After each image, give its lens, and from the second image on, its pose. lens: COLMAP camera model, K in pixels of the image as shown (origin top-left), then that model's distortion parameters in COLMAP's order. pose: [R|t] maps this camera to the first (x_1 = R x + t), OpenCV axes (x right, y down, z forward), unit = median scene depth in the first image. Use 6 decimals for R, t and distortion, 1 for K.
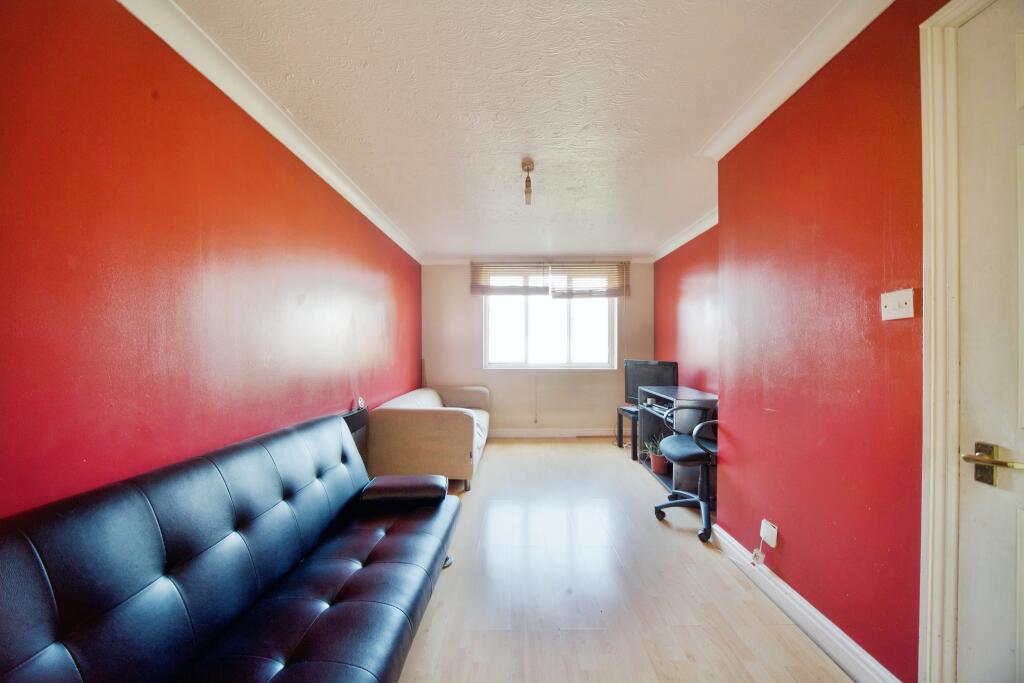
lens RADIAL K [[390.4, 0, 514.4], [0, 390.4, 344.3], [0, 0, 1]] dist [-0.001371, -0.000020]
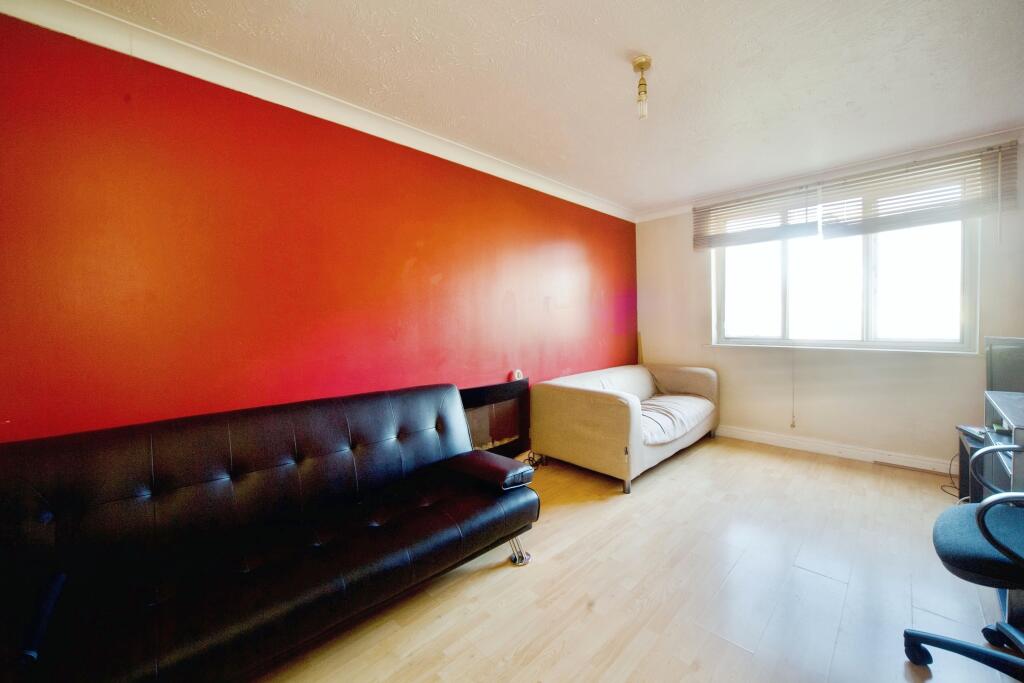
lens RADIAL K [[403.4, 0, 516.0], [0, 403.4, 335.5], [0, 0, 1]] dist [-0.003175, 0.000053]
pose [[0.698292, 0.015353, -0.715648, 0.219591], [0.022113, 0.998830, 0.043005, 0.001159], [0.715471, -0.045855, 0.697136, 0.176288]]
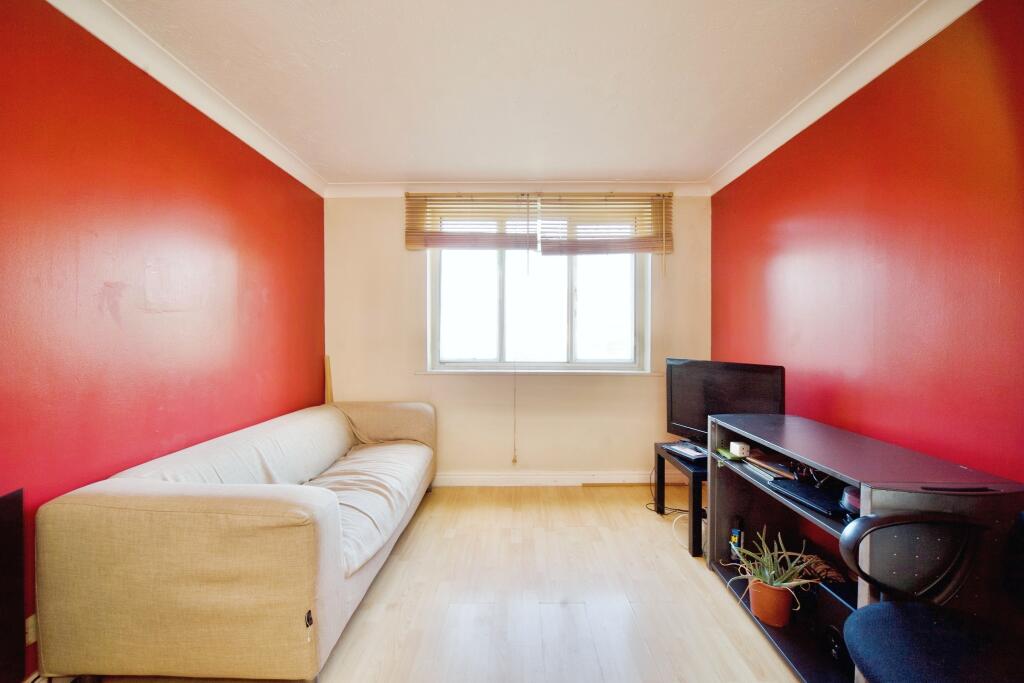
lens RADIAL K [[376.6, 0, 515.3], [0, 376.6, 329.0], [0, 0, 1]] dist [-0.001722, -0.000082]
pose [[0.999922, 0.002386, -0.012279, 0.063348], [-0.002442, 0.999987, -0.004537, -0.000272], [0.012269, 0.004566, 0.999914, 0.426790]]
